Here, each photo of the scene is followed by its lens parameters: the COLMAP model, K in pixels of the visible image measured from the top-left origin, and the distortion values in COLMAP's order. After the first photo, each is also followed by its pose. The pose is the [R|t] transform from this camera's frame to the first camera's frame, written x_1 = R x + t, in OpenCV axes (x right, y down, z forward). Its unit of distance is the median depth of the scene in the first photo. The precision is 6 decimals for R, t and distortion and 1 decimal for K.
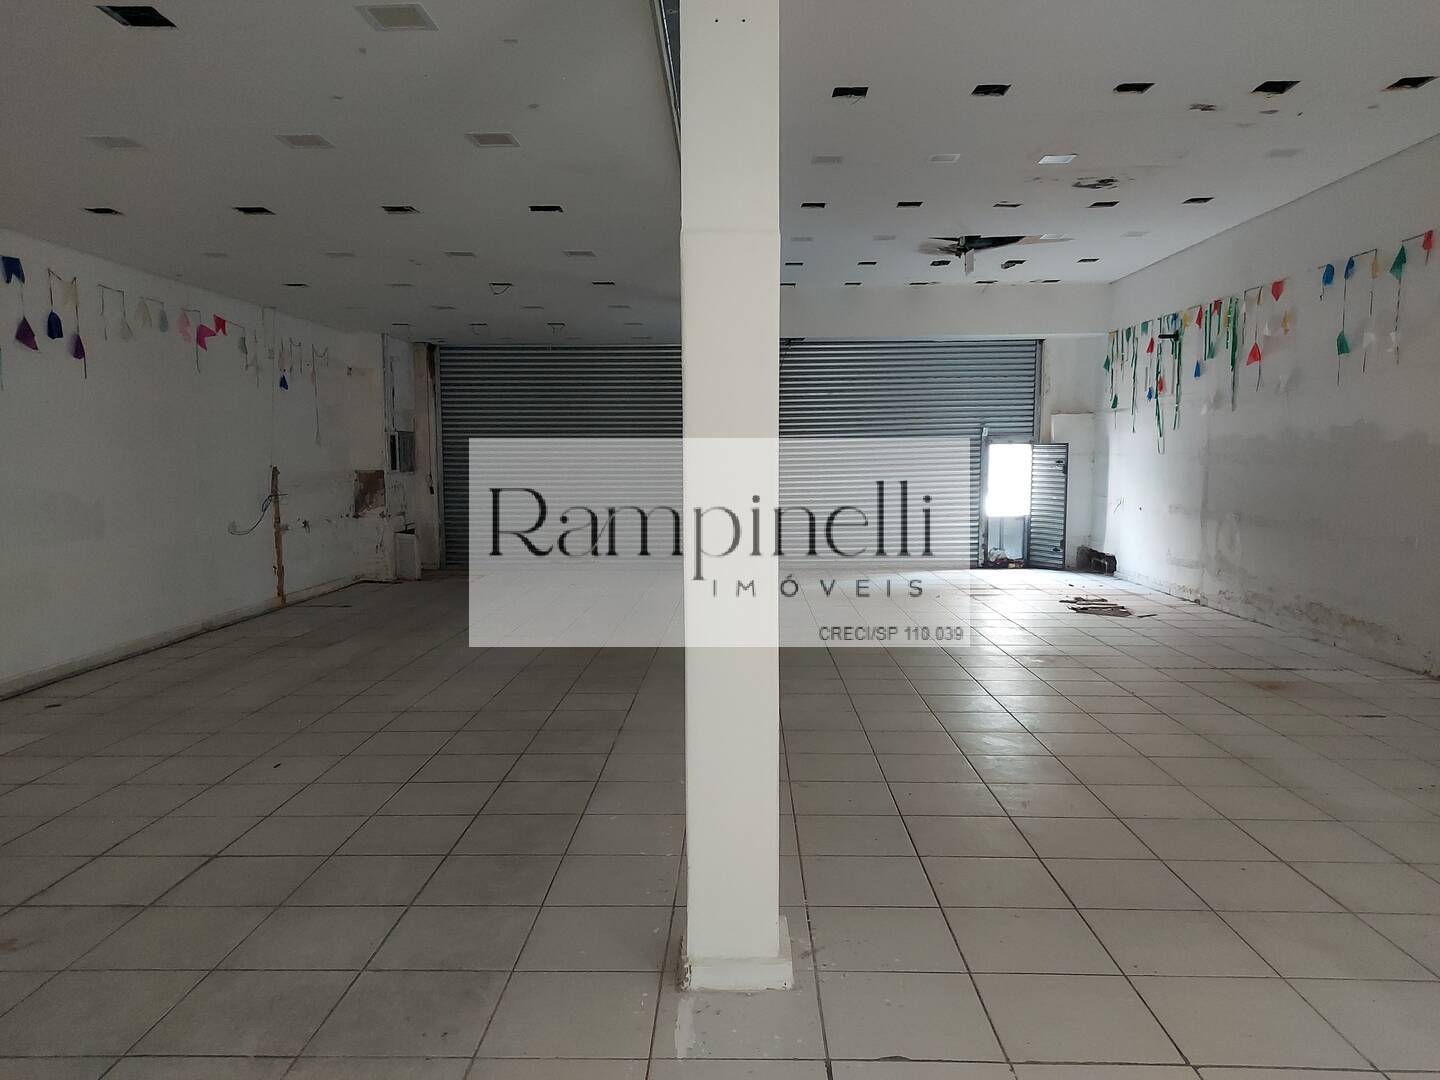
lens RADIAL K [[1053.3, 0, 709.9], [0, 1053.3, 542.6], [0, 0, 1]] dist [0.078729, -0.100349]
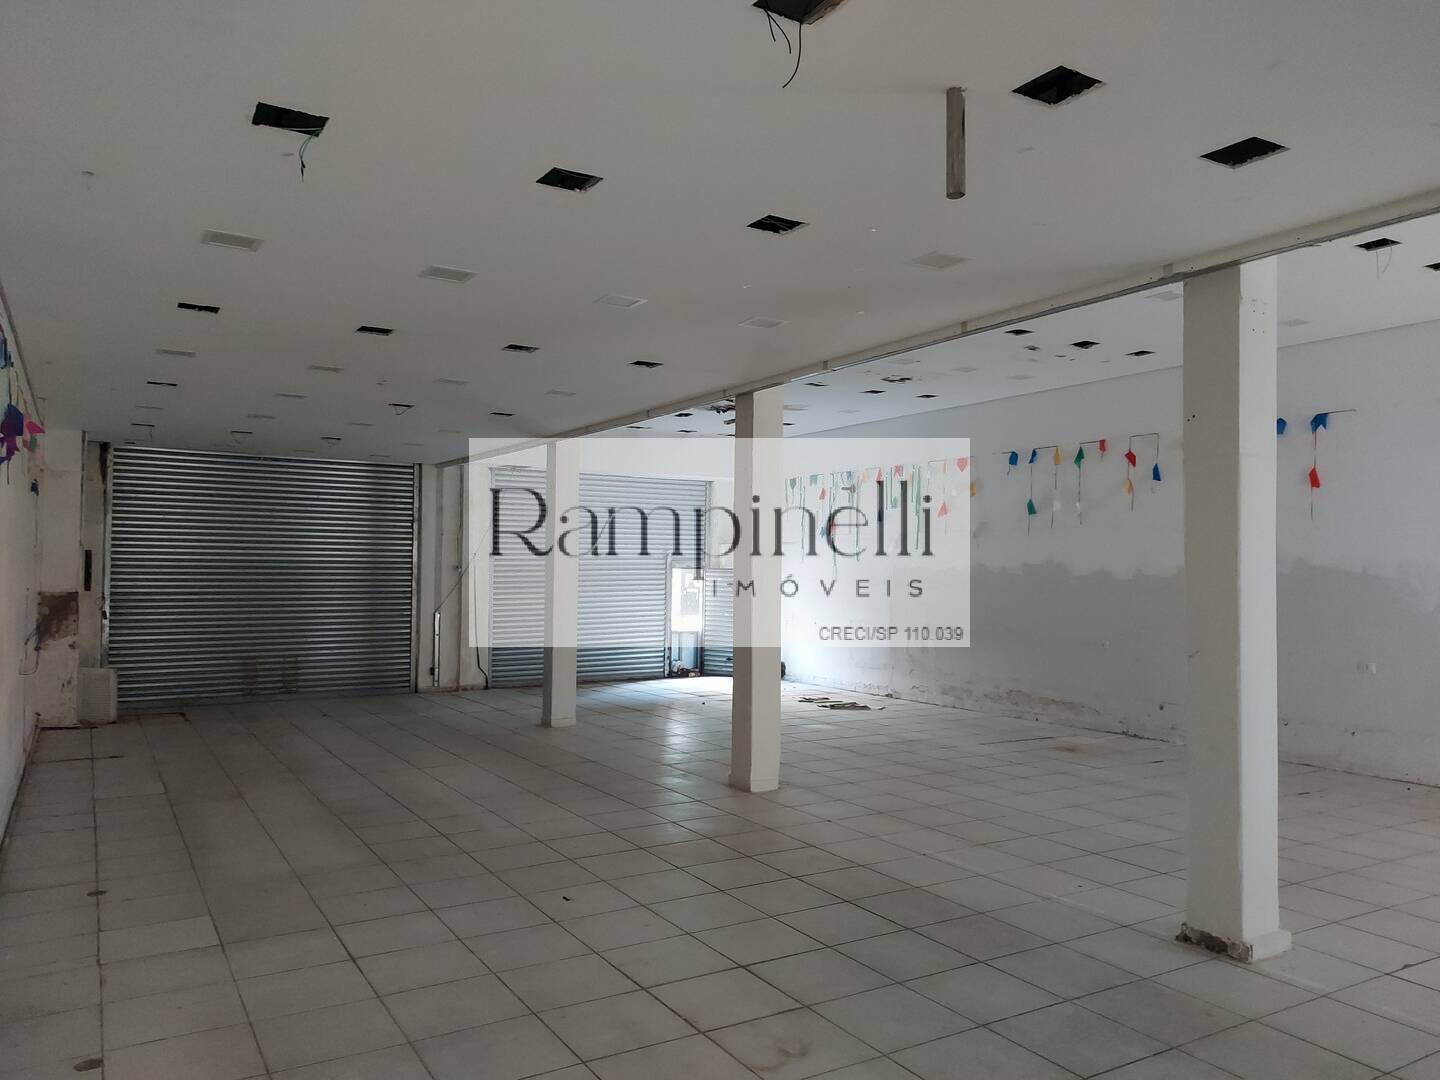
lens RADIAL K [[1053.3, 0, 709.9], [0, 1053.3, 542.6], [0, 0, 1]] dist [0.078729, -0.100349]
pose [[0.841926, 0.025698, 0.538981, -0.414862], [0.032537, 0.994630, -0.098248, -0.009727], [-0.538611, 0.100254, 0.836569, 0.031981]]
